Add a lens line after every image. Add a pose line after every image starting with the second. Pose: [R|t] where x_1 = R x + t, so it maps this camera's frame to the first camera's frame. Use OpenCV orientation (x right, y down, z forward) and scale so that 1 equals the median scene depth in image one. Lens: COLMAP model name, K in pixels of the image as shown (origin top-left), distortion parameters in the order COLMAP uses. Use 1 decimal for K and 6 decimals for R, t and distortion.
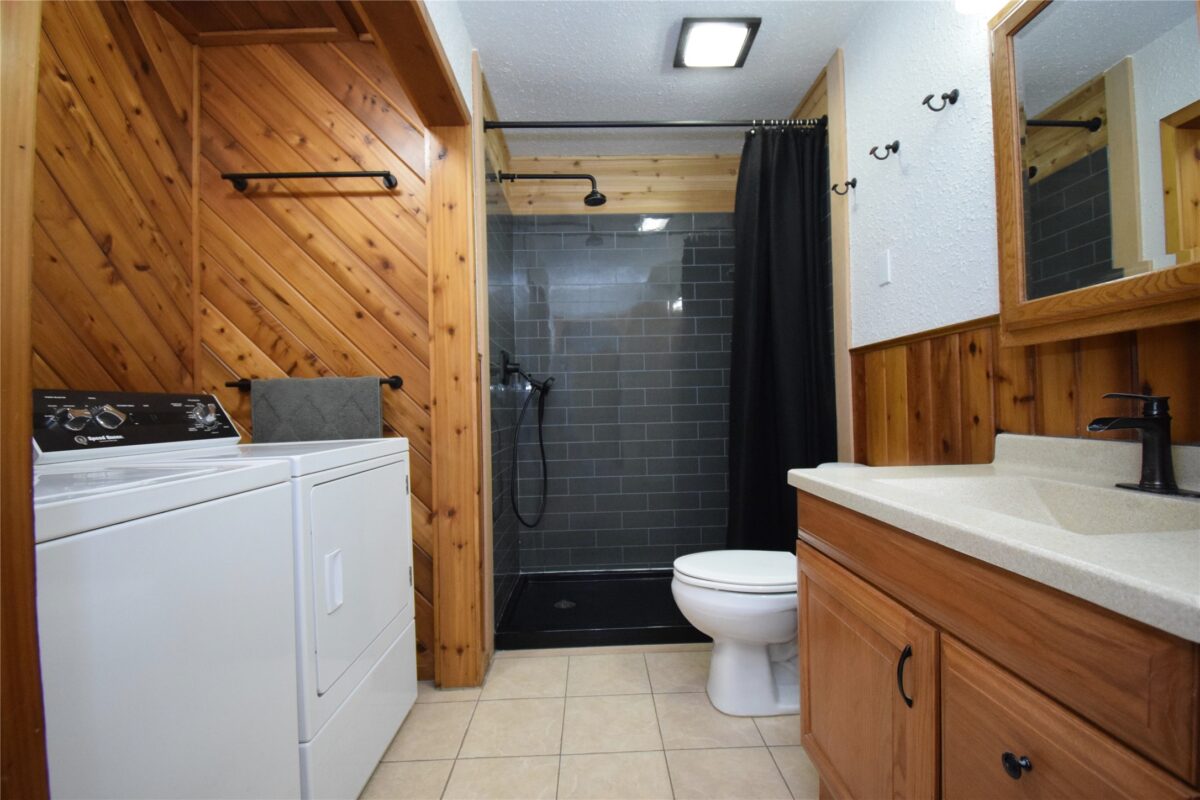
lens RADIAL K [[533.6, 0, 608.6], [0, 533.6, 404.8], [0, 0, 1]] dist [0.020713, -0.029354]
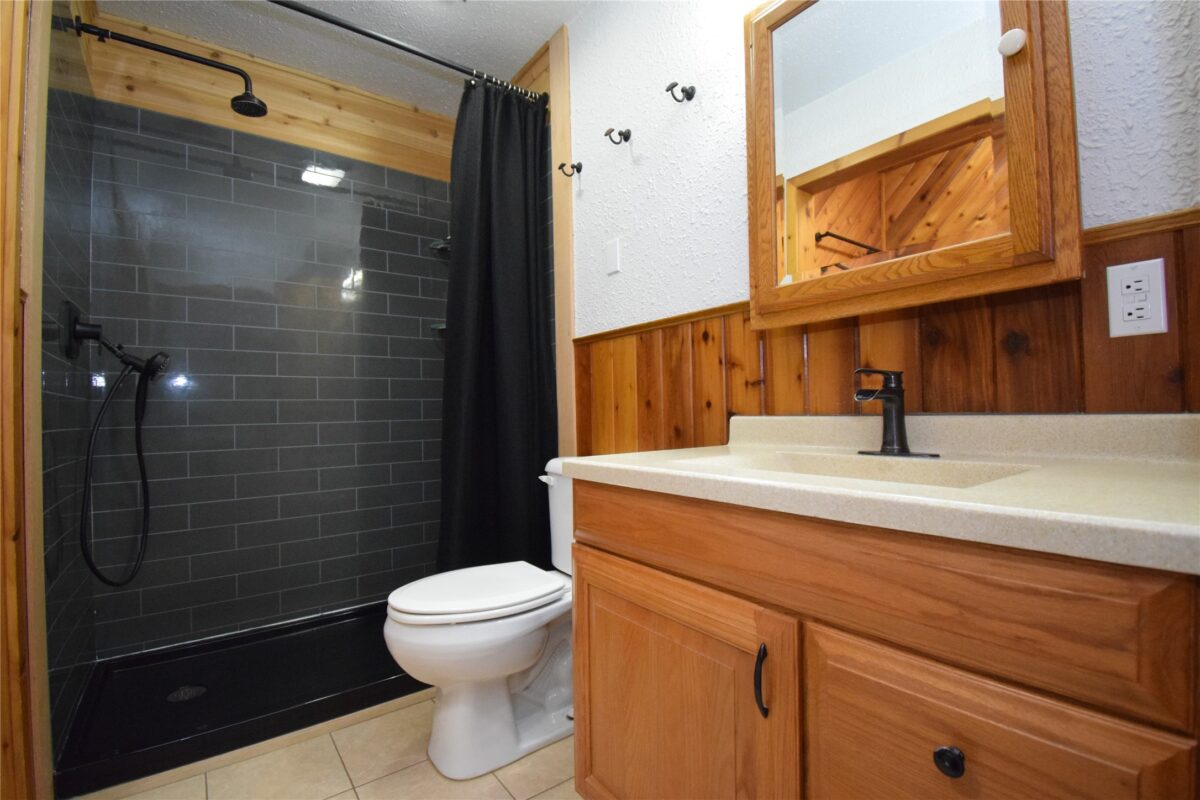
lens RADIAL K [[533.6, 0, 608.6], [0, 533.6, 404.8], [0, 0, 1]] dist [0.020713, -0.029354]
pose [[0.808646, 0.012620, 0.588160, -0.074221], [0.001077, 0.999736, -0.022932, 0.044128], [-0.588295, 0.019177, 0.808419, 0.226867]]
